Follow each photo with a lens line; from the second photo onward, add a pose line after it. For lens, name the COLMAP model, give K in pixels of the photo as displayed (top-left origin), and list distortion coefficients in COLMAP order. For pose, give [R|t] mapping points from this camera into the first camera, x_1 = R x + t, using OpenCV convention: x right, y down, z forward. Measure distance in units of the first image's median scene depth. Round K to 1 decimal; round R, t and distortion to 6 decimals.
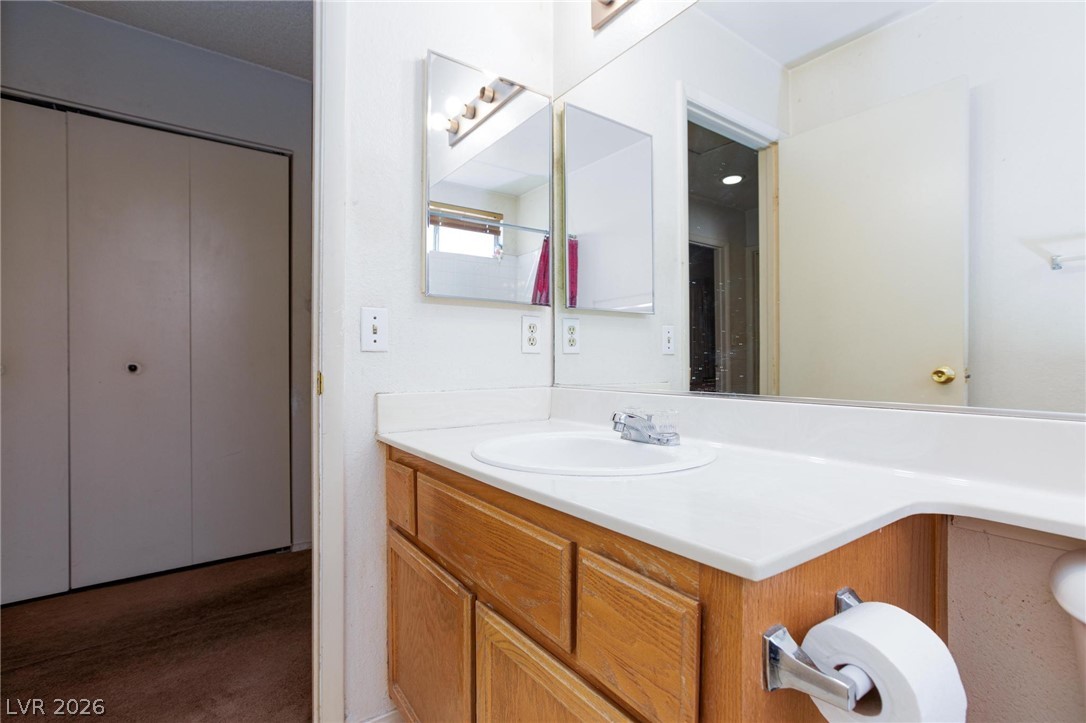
lens RADIAL K [[506.8, 0, 540.1], [0, 506.8, 355.4], [0, 0, 1]] dist [-0.050284, 0.029533]
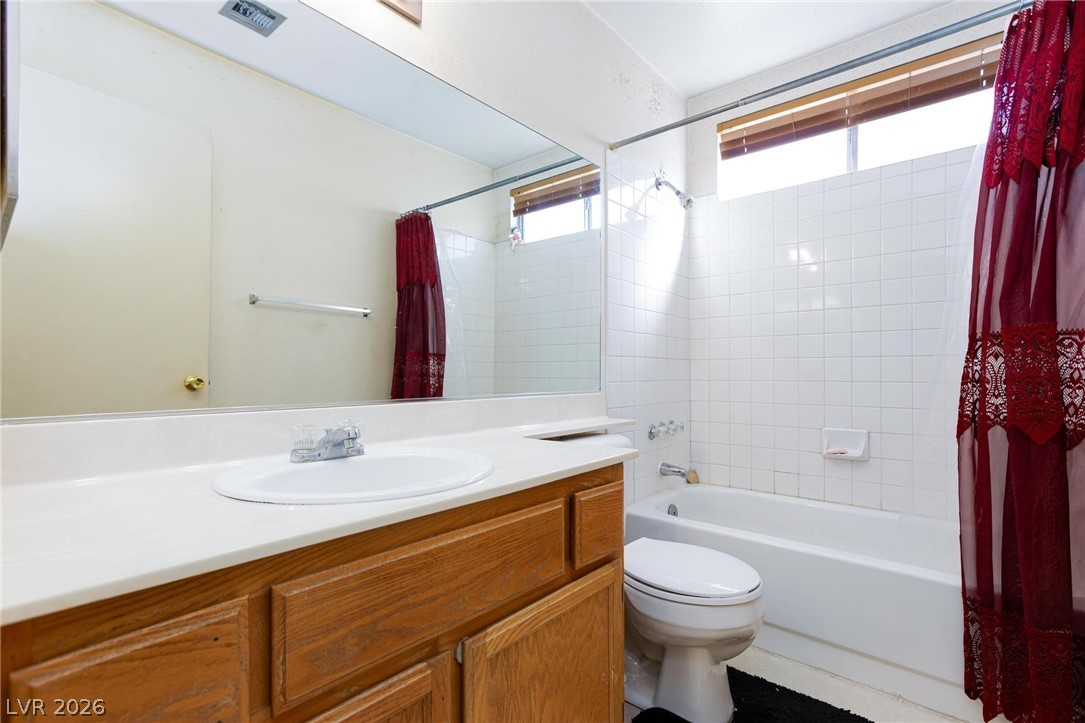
lens RADIAL K [[506.3, 0, 539.6], [0, 506.3, 355.4], [0, 0, 1]] dist [-0.050284, 0.029533]
pose [[-0.229581, 0.025111, 0.972965, -1.159677], [-0.008354, 0.999579, -0.027769, -0.000686], [-0.973254, -0.014503, -0.229275, 1.203090]]
